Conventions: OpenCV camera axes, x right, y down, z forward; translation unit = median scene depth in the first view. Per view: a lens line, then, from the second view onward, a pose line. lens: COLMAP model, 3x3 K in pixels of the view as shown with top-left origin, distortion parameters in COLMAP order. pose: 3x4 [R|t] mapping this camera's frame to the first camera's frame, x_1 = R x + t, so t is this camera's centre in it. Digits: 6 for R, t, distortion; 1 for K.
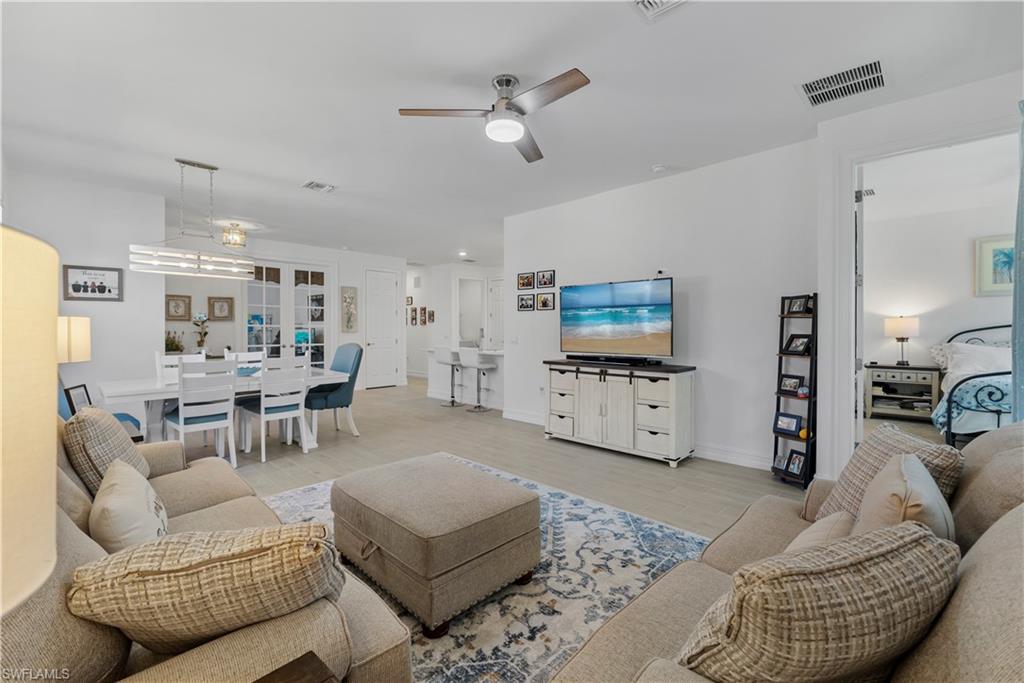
lens RADIAL K [[443.6, 0, 514.5], [0, 443.6, 339.6], [0, 0, 1]] dist [-0.000117, -0.000056]
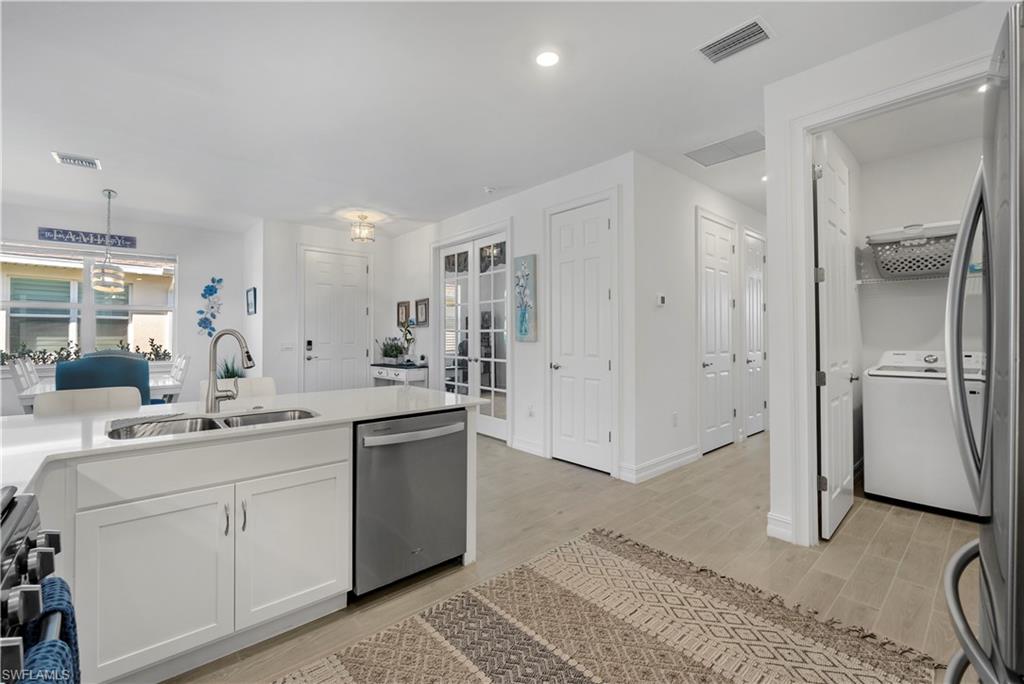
lens RADIAL K [[429.4, 0, 512.9], [0, 429.4, 337.1], [0, 0, 1]] dist [-0.001258, -0.000621]
pose [[-0.070724, 0.006031, -0.997478, 0.158379], [-0.025996, 0.999631, 0.007888, -0.028569], [0.997157, 0.026488, -0.070541, 1.132663]]
